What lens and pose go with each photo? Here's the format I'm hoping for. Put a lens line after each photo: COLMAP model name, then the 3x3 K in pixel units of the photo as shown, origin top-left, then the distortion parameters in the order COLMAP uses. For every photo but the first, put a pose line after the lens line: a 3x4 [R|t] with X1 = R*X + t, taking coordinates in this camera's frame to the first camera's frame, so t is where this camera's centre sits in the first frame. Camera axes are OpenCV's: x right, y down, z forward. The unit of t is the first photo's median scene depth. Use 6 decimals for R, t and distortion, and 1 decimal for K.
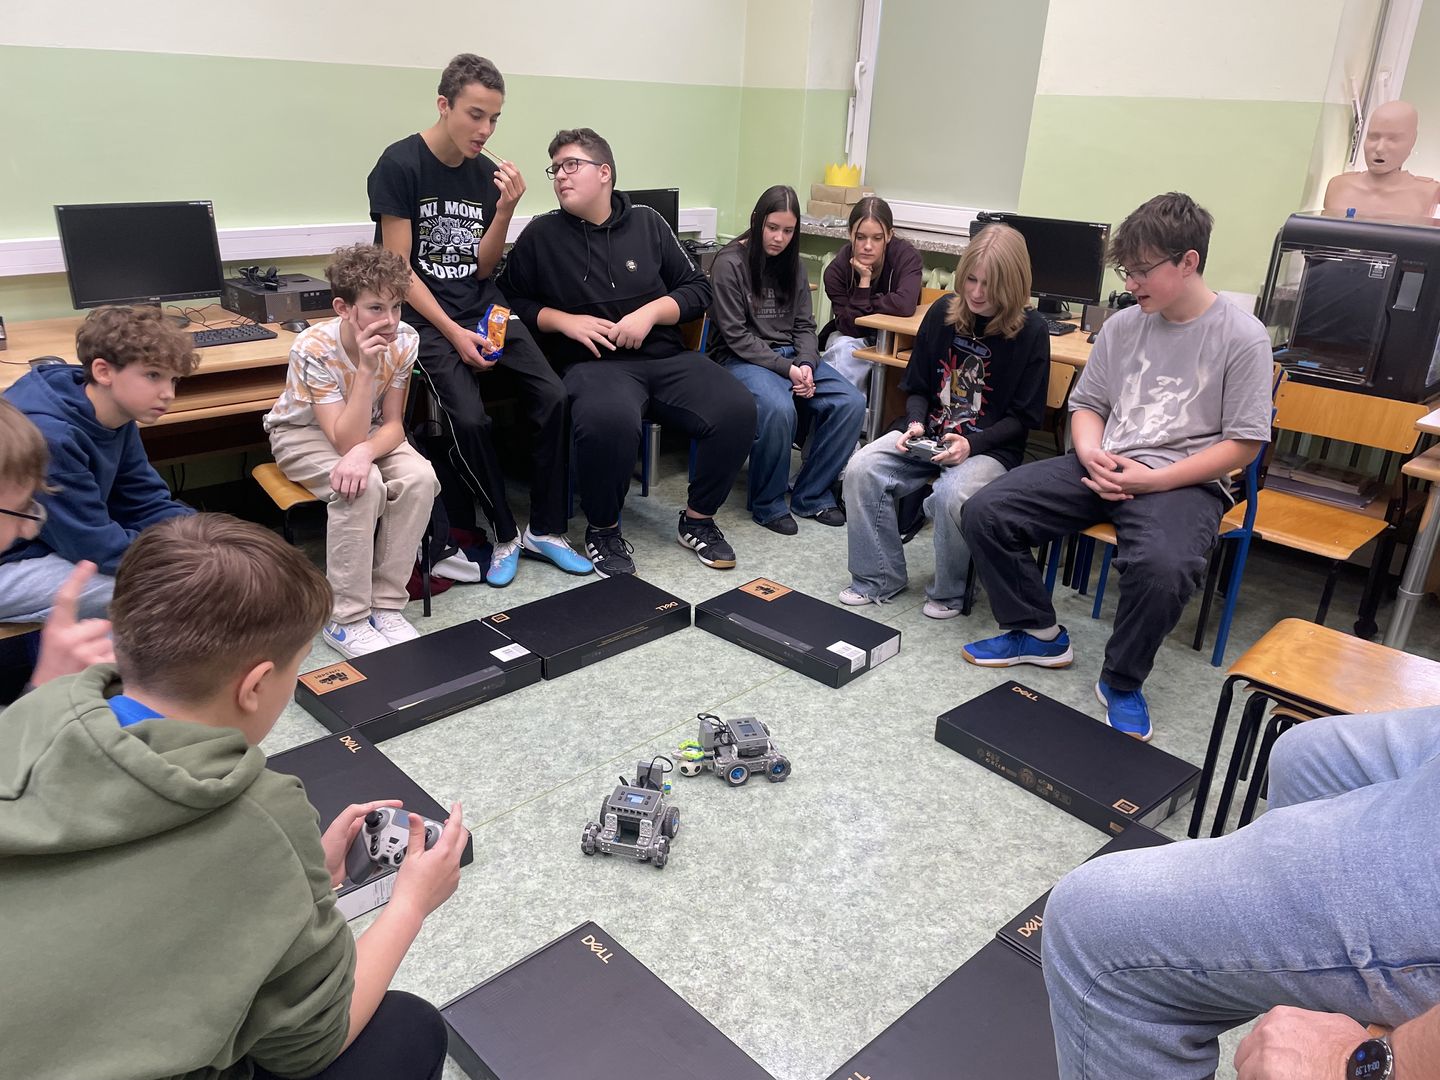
lens RADIAL K [[1080.5, 0, 722.2], [0, 1080.5, 539.9], [0, 0, 1]] dist [0.091284, -0.117373]
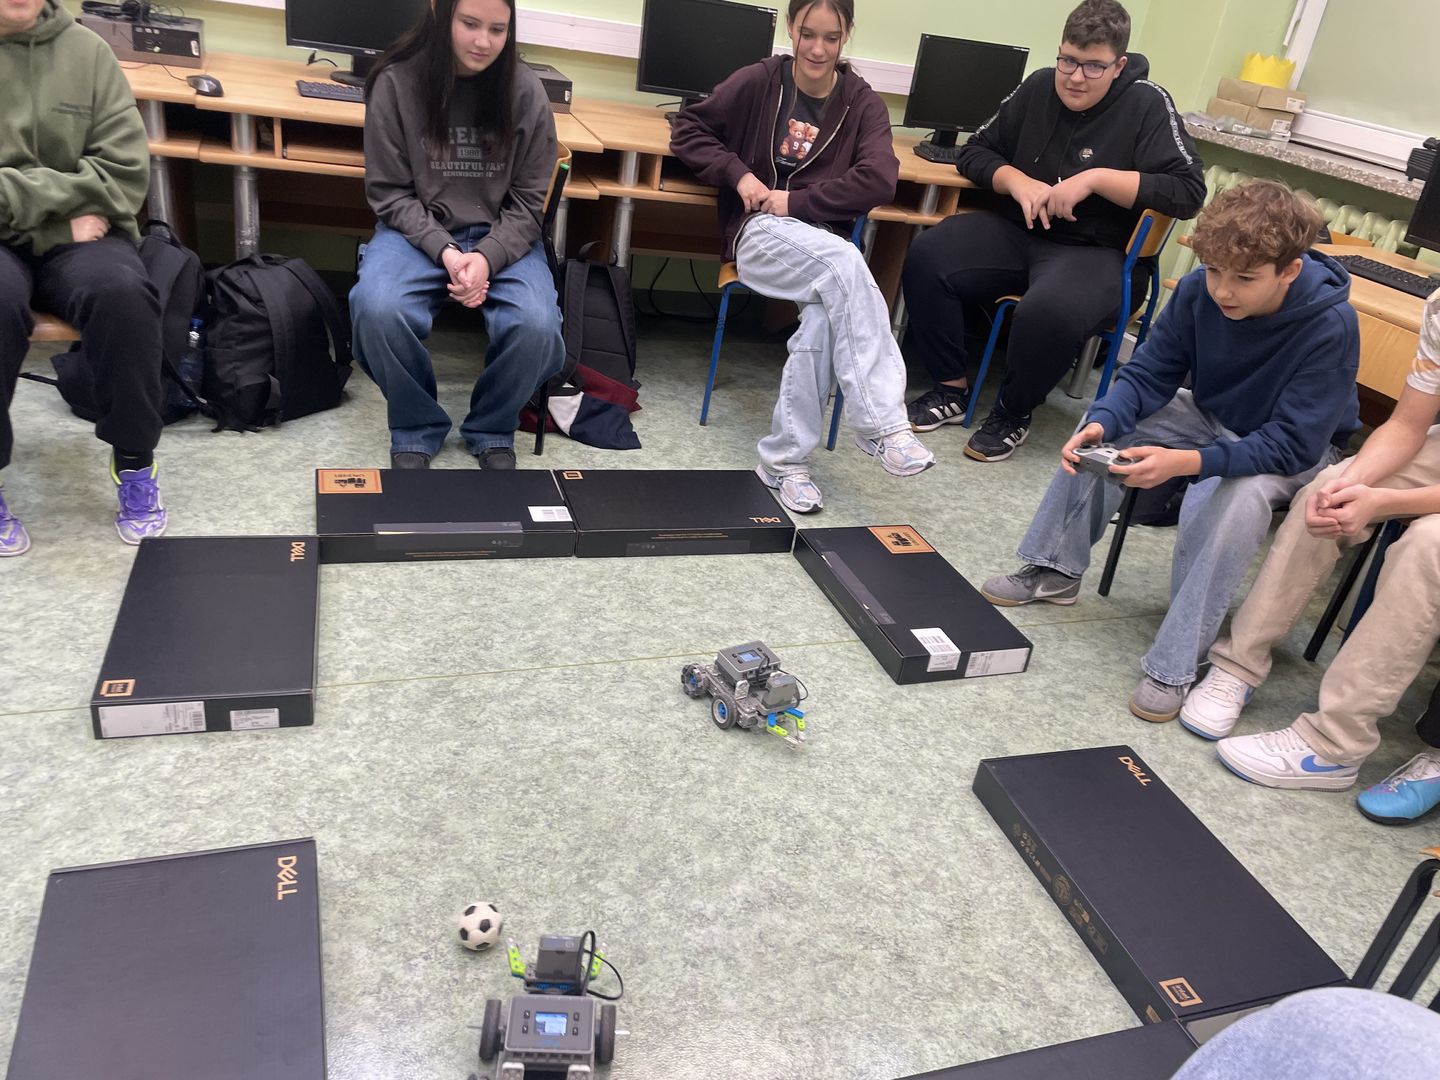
lens RADIAL K [[1080.5, 0, 736.5], [0, 1080.5, 527.3], [0, 0, 1]] dist [0.091284, -0.117373]
pose [[0.898689, 0.283120, -0.334965, 0.253370], [-0.266529, 0.959078, 0.095555, -0.004373], [0.348312, 0.003404, 0.937373, 0.304140]]
